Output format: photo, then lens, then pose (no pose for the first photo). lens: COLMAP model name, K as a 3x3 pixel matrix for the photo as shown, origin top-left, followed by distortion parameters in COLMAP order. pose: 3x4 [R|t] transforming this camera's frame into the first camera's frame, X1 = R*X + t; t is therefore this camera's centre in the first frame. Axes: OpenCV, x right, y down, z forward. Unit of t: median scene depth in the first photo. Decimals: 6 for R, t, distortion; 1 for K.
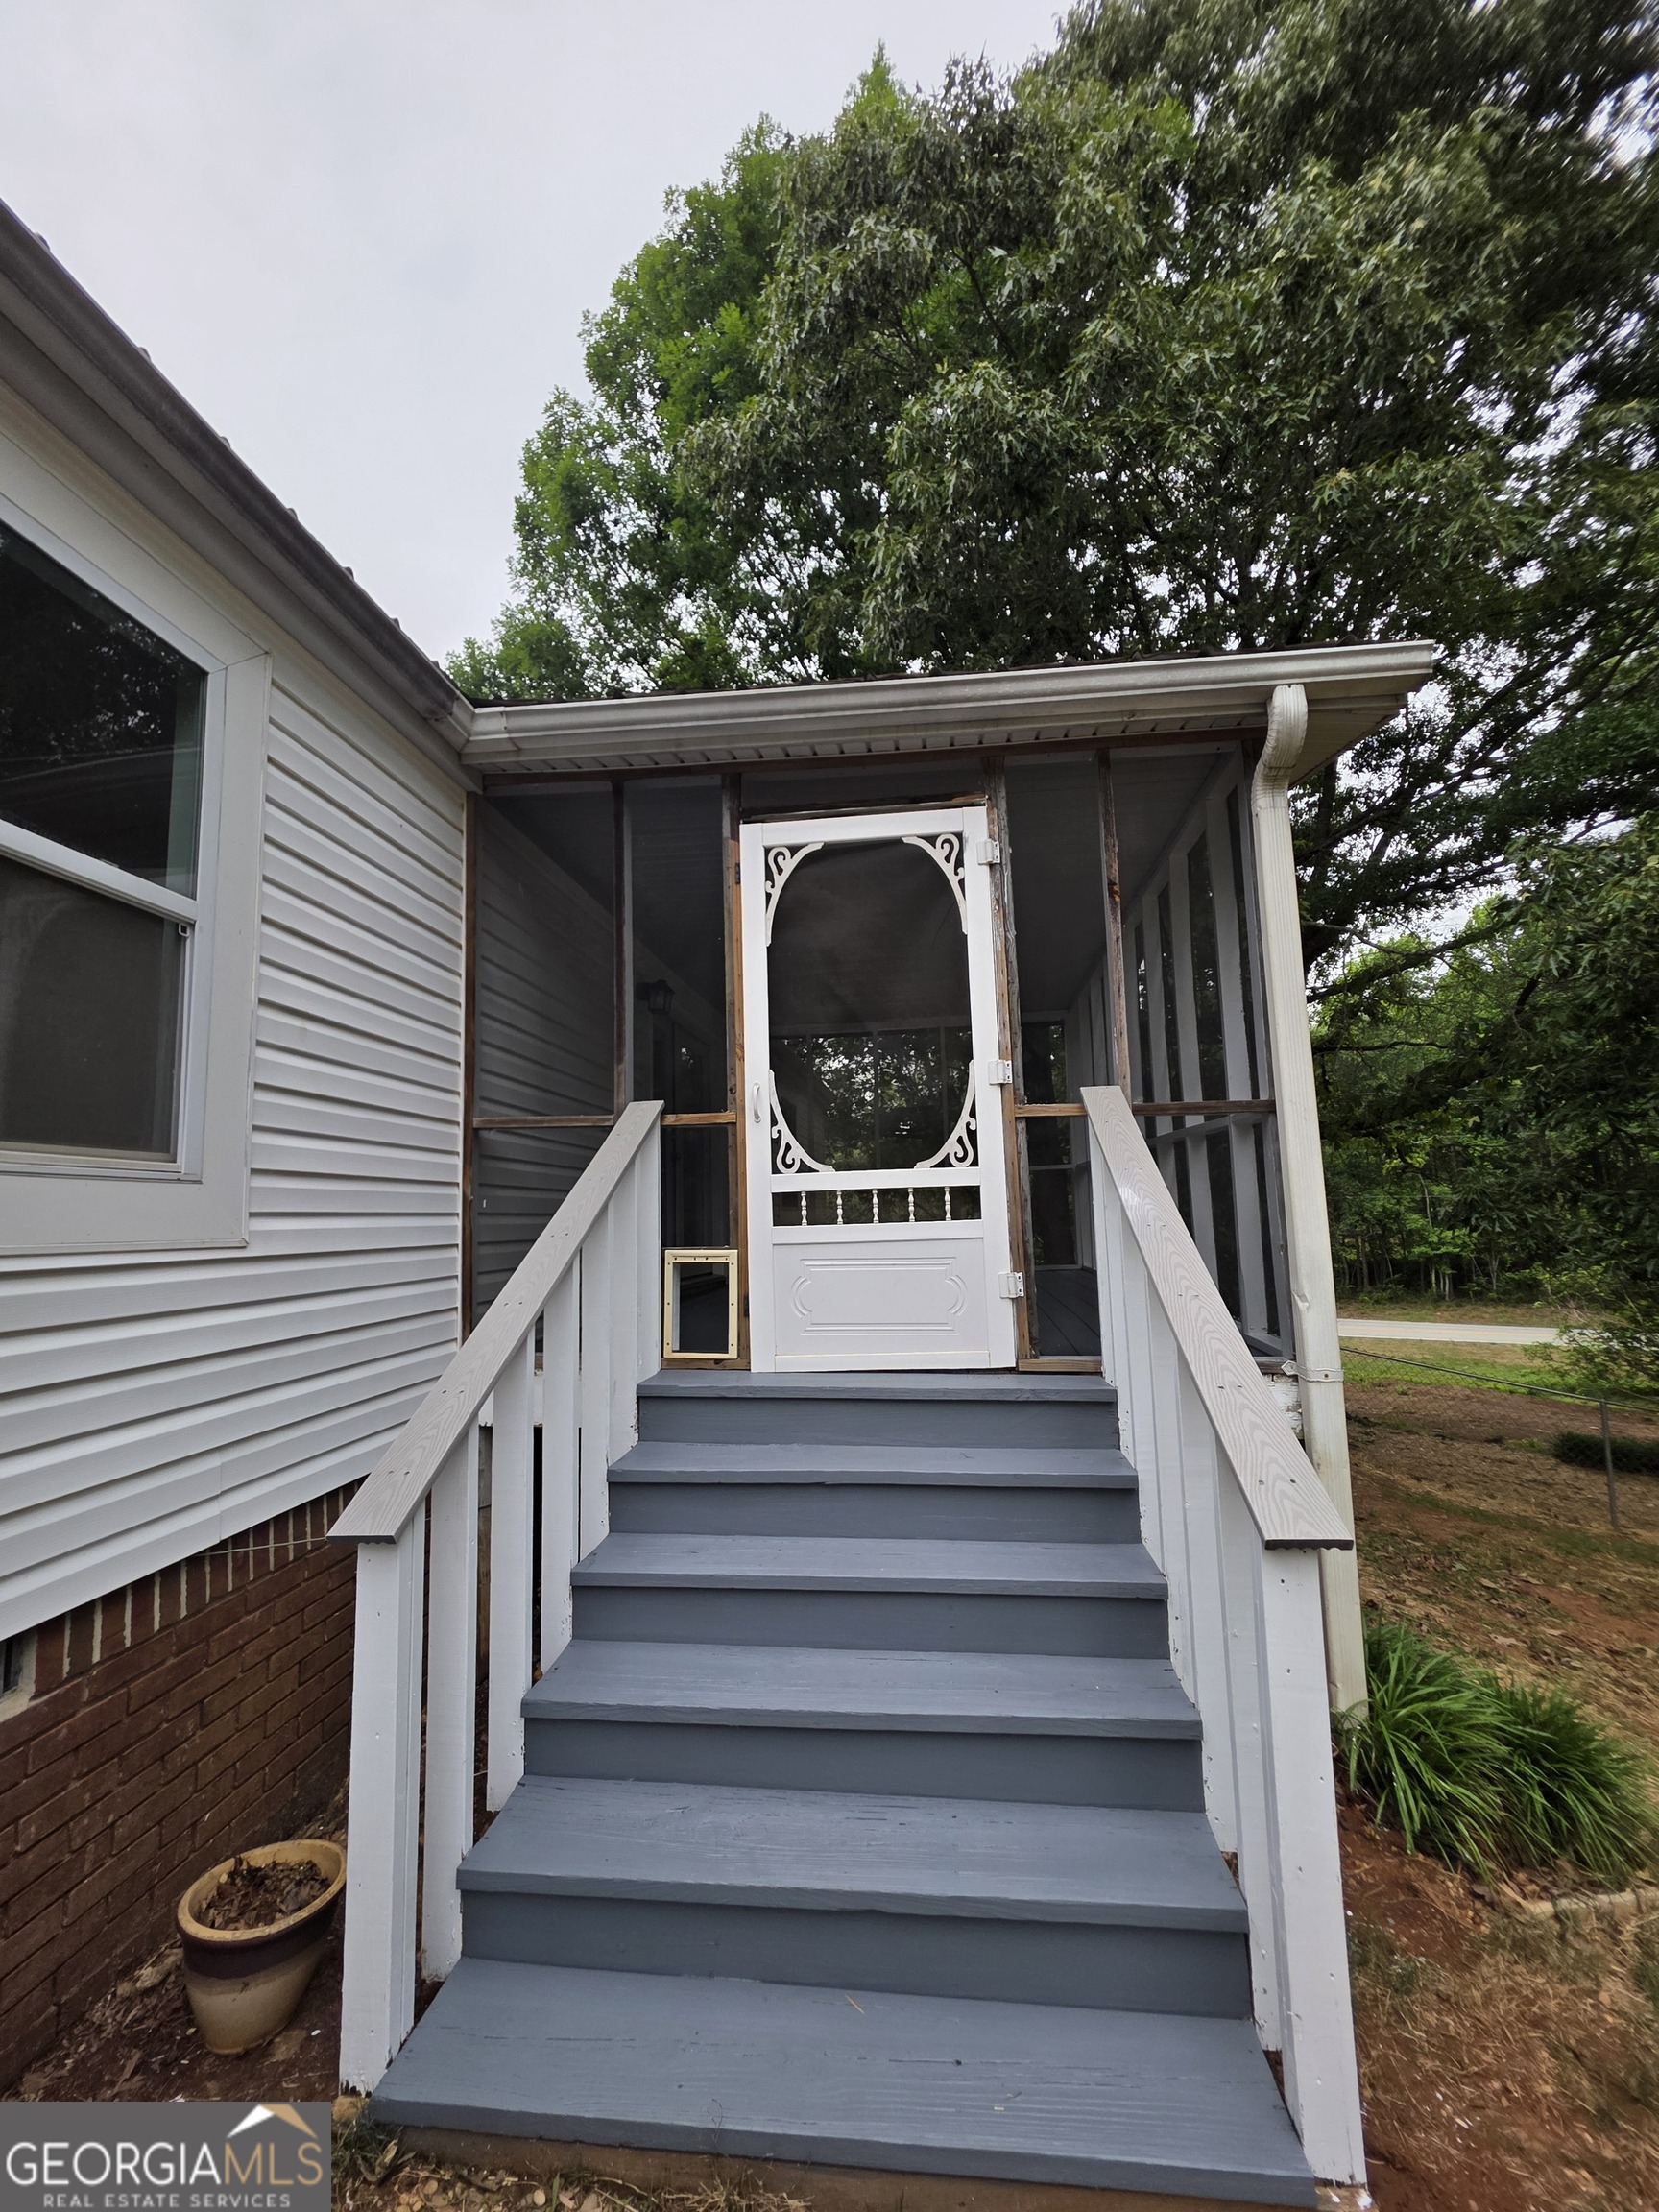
lens RADIAL K [[887.0, 0, 842.1], [0, 887.0, 1112.9], [0, 0, 1]] dist [0.003401, -0.000289]
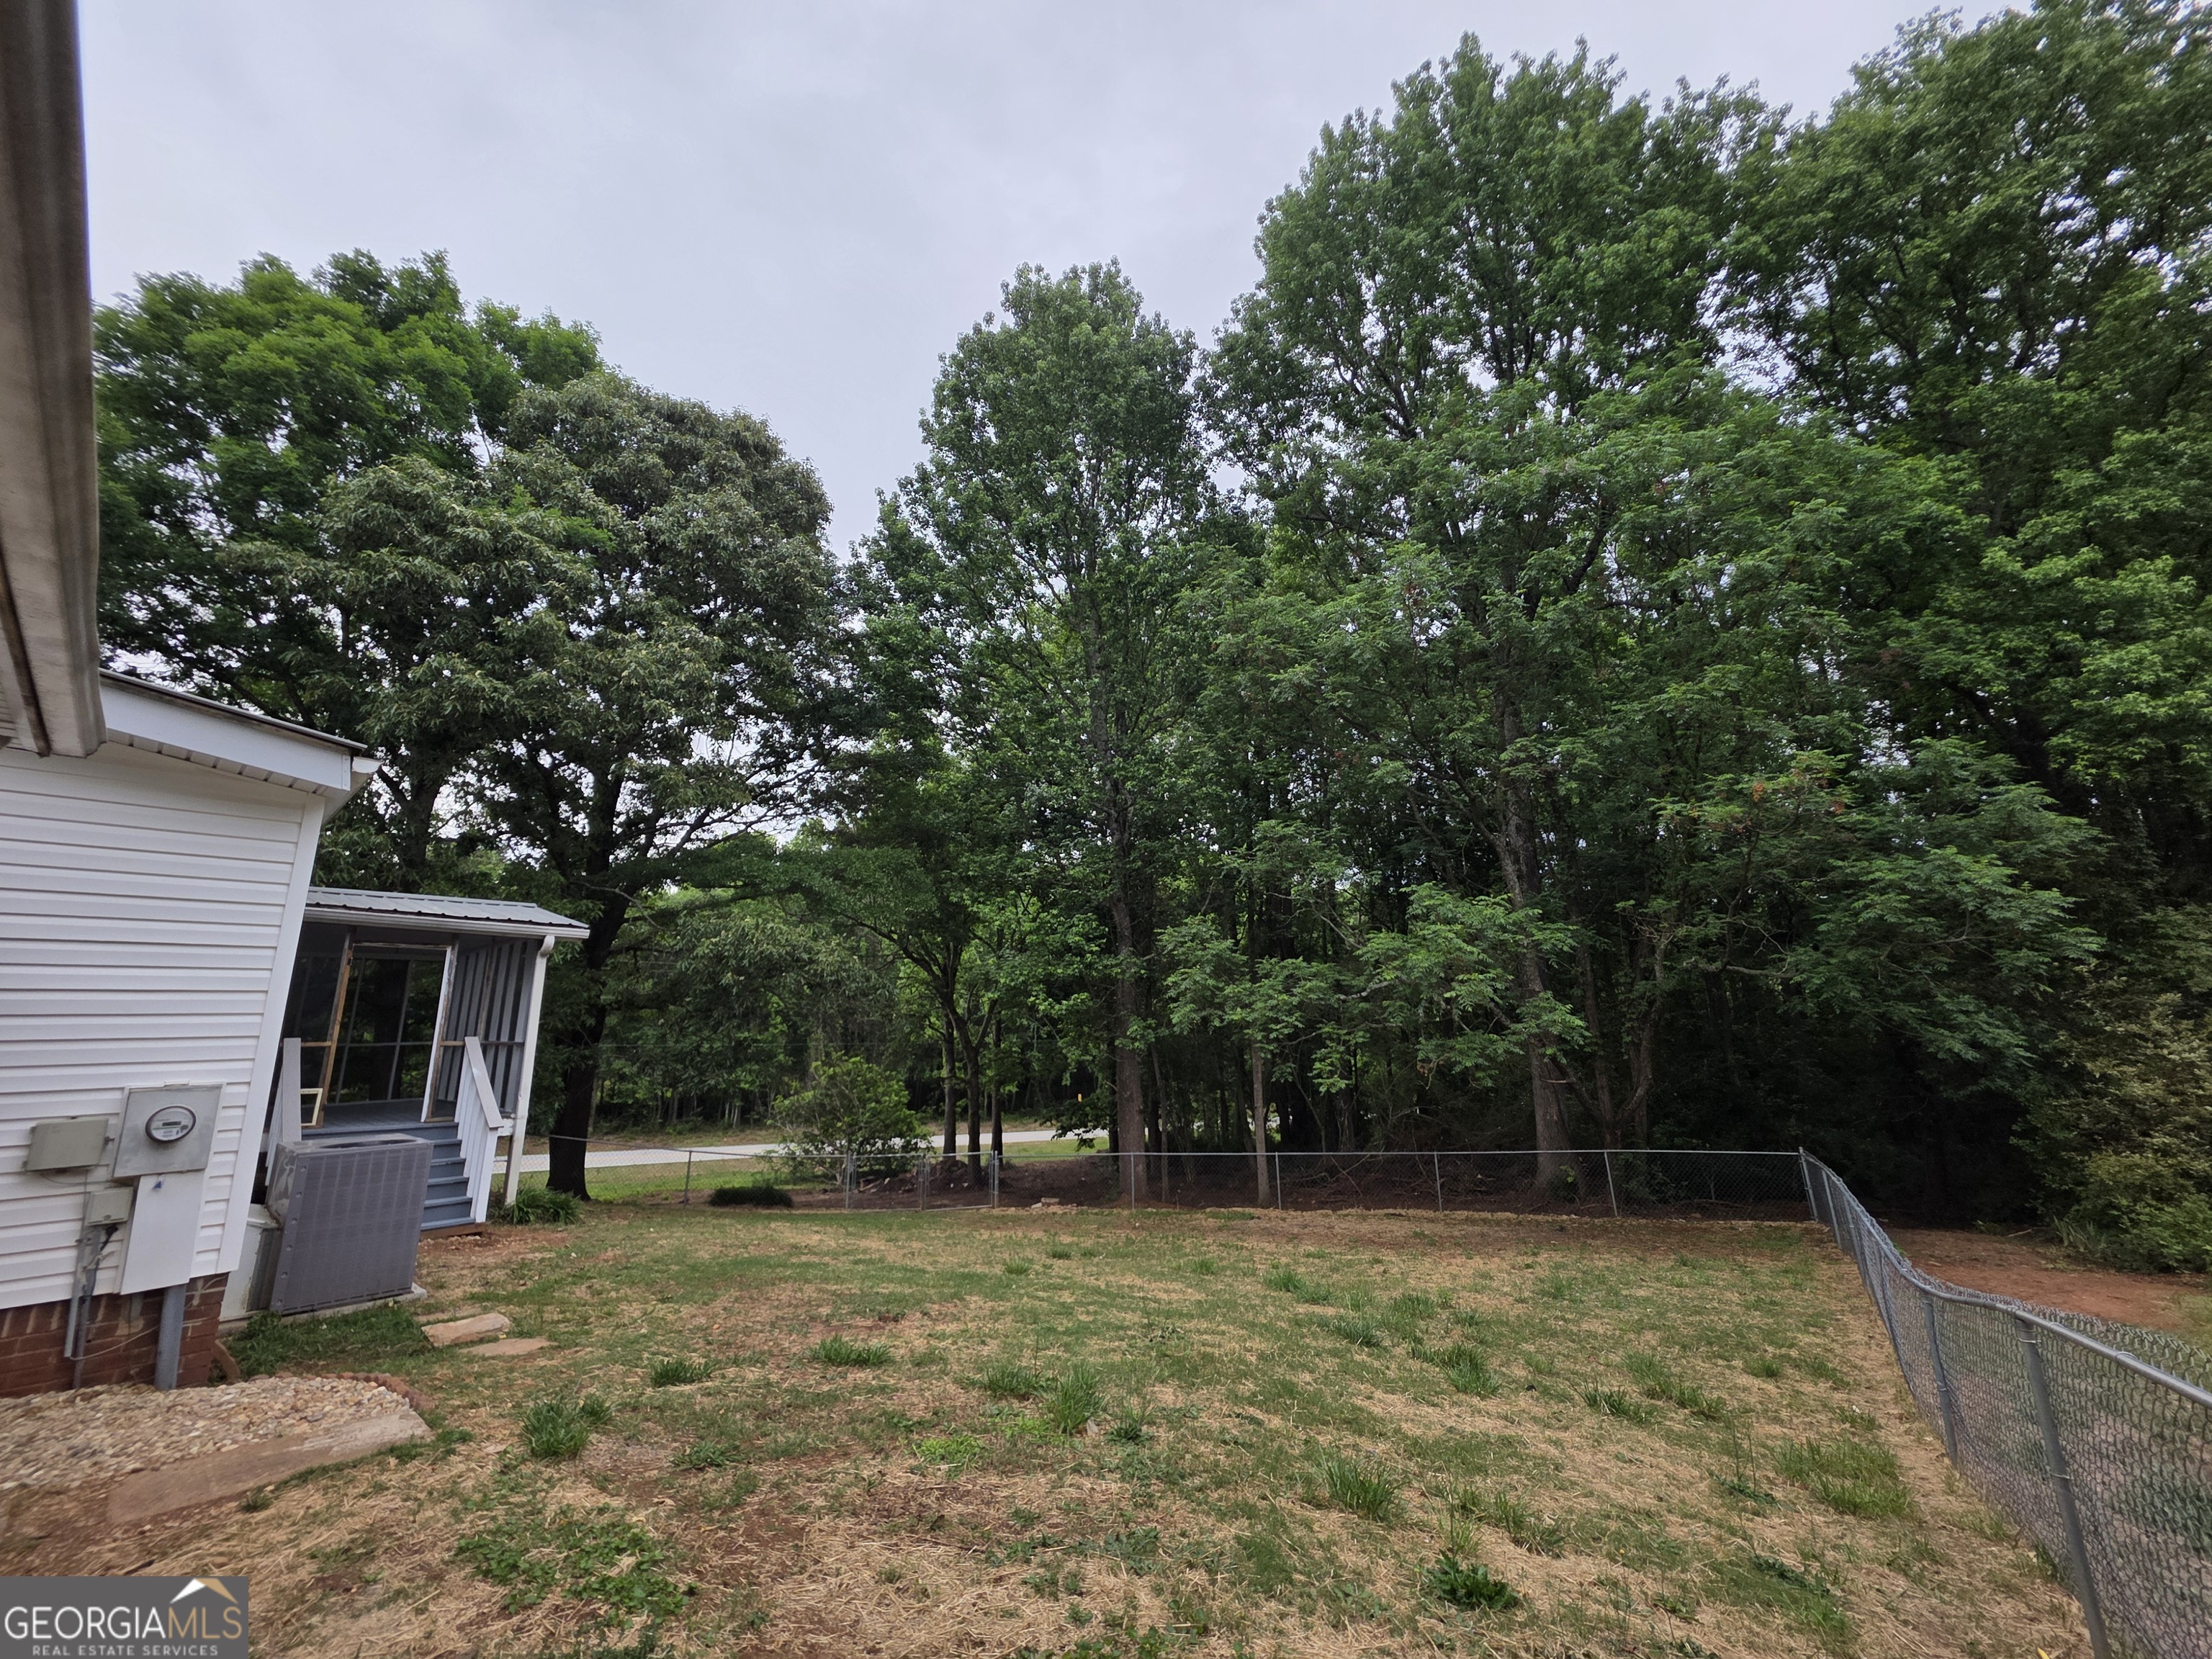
lens RADIAL K [[887.0, 0, 1104.3], [0, 887.0, 826.7], [0, 0, 1]] dist [0.003401, -0.000289]
pose [[0.596483, 0.201655, 0.776881, -0.120761], [-0.093489, 0.978791, -0.182285, -0.047279], [-0.797163, 0.036100, 0.602684, -0.340363]]
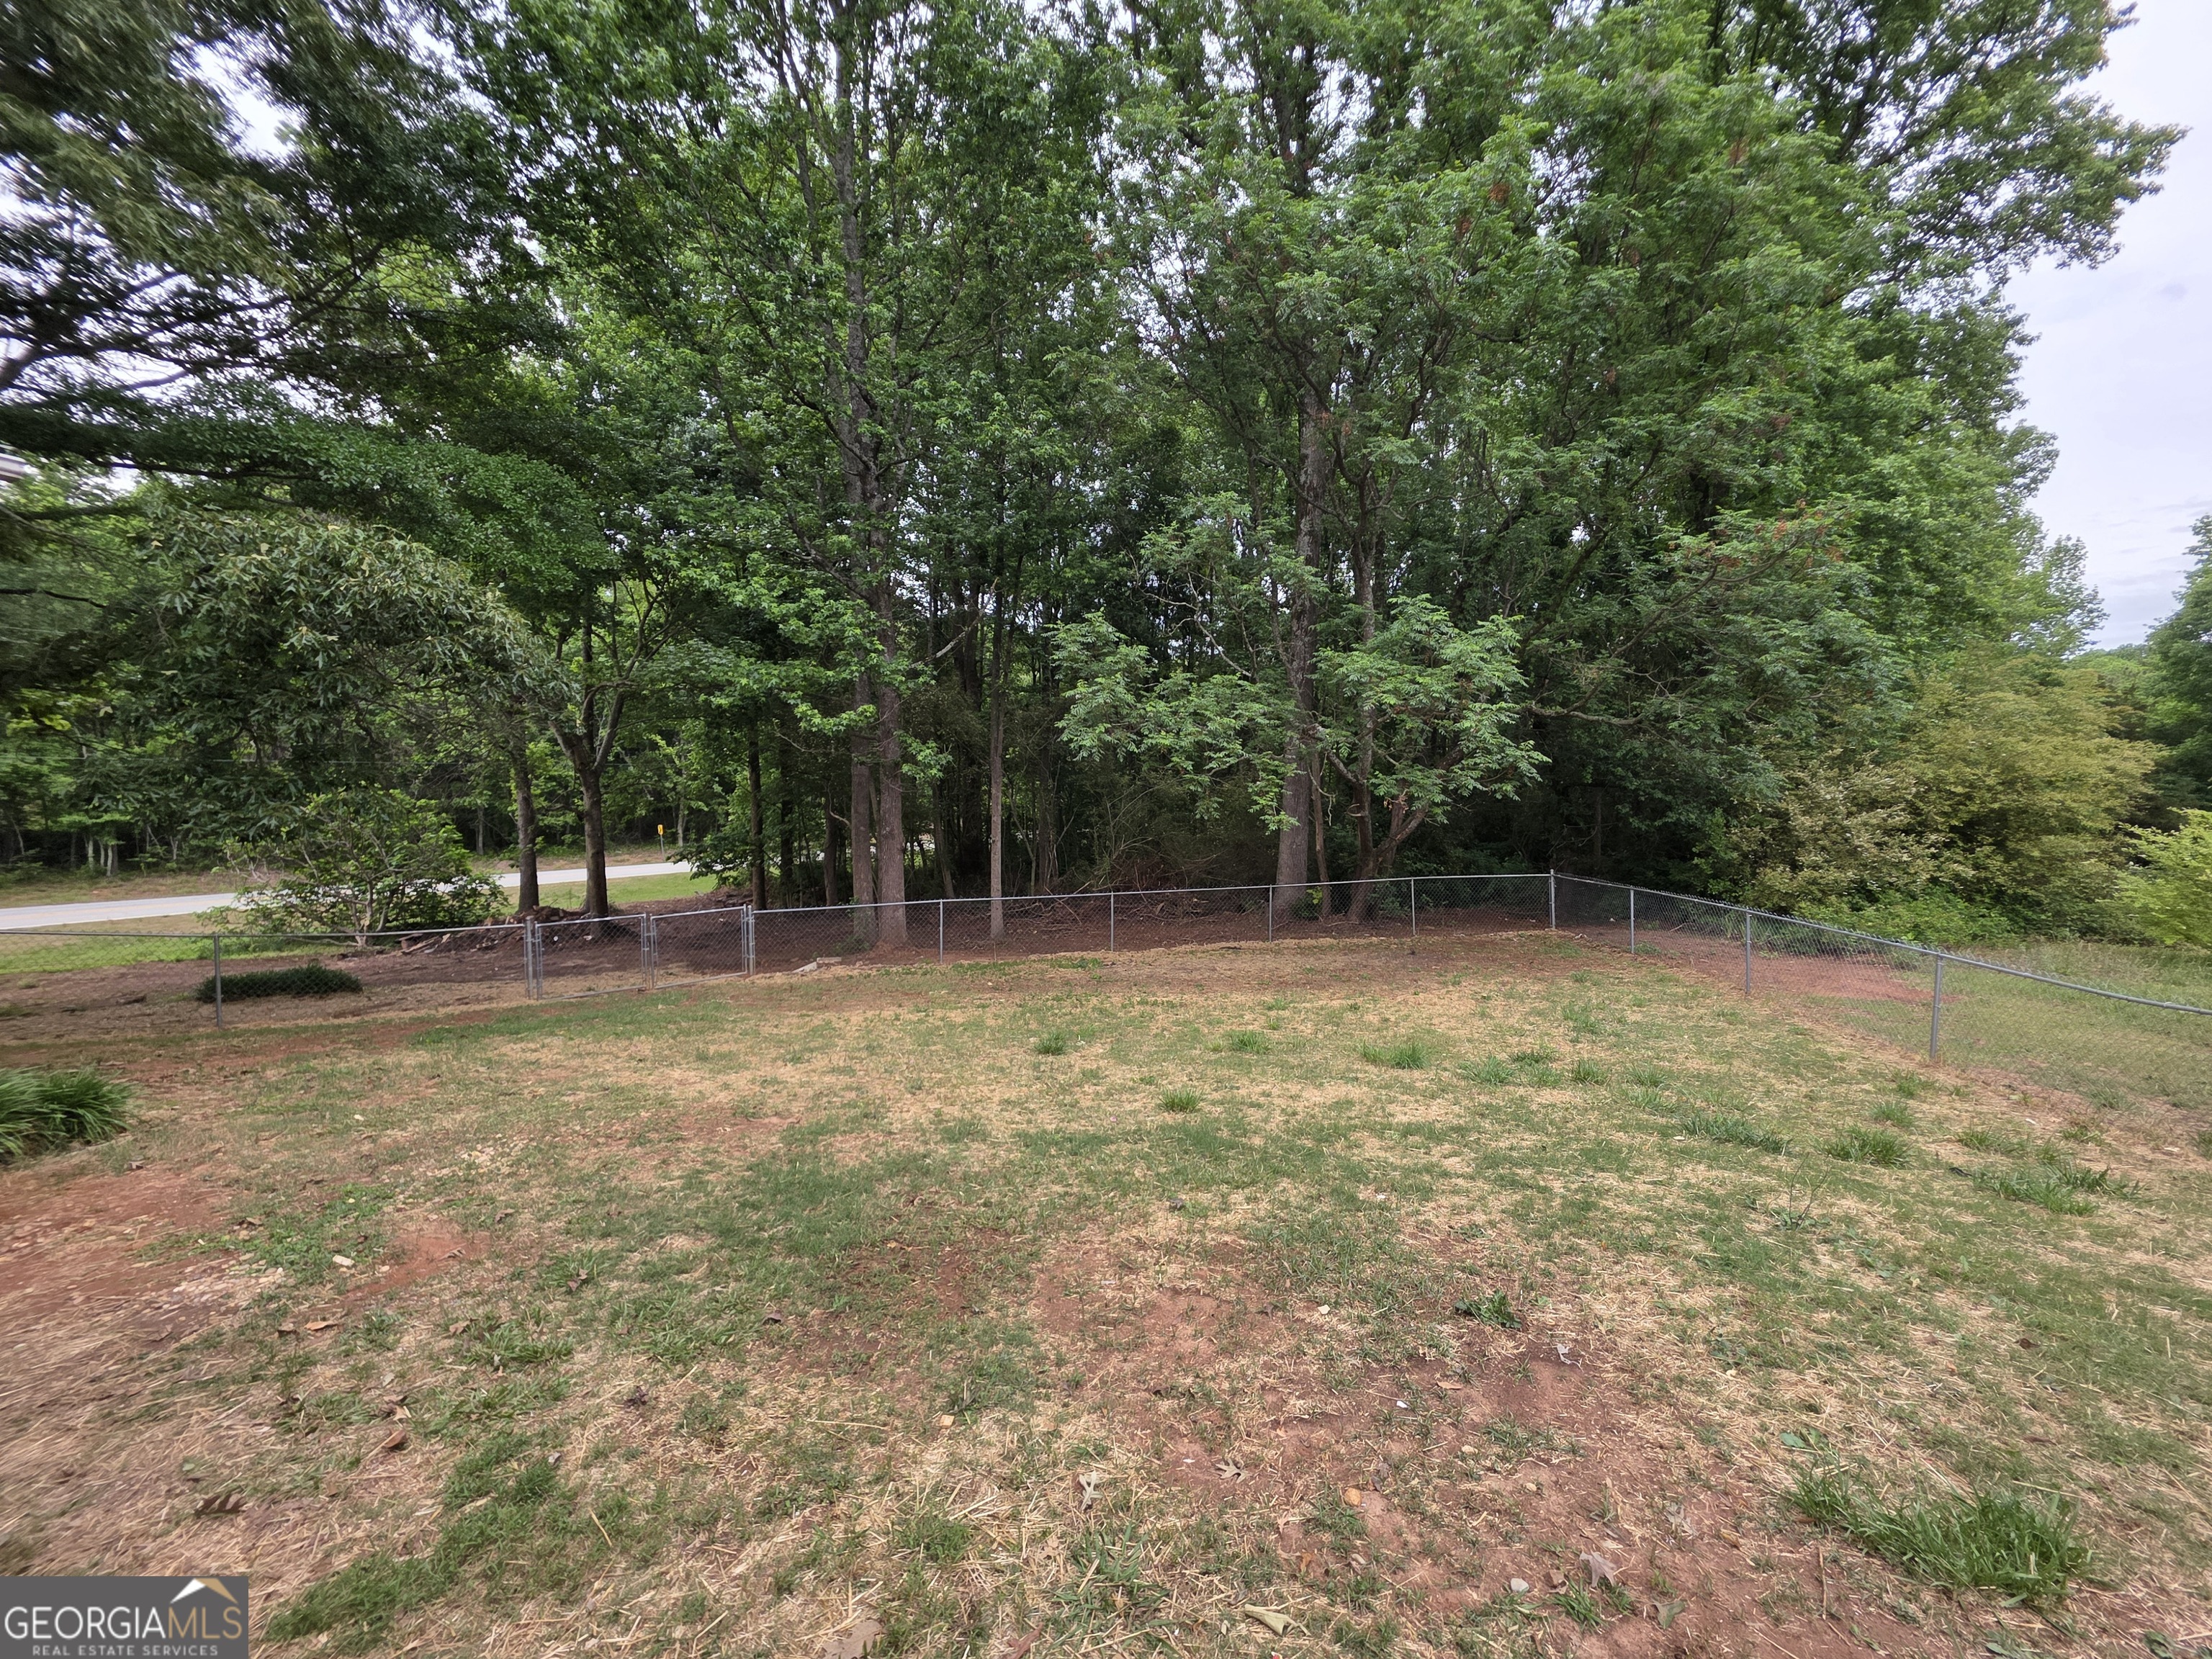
lens RADIAL K [[887.0, 0, 1116.1], [0, 887.0, 827.5], [0, 0, 1]] dist [0.003401, -0.000289]
pose [[0.138159, -0.042326, 0.989505, -0.068681], [-0.127665, 0.989990, 0.060172, -0.022299], [-0.982147, -0.134638, 0.131373, -0.124722]]
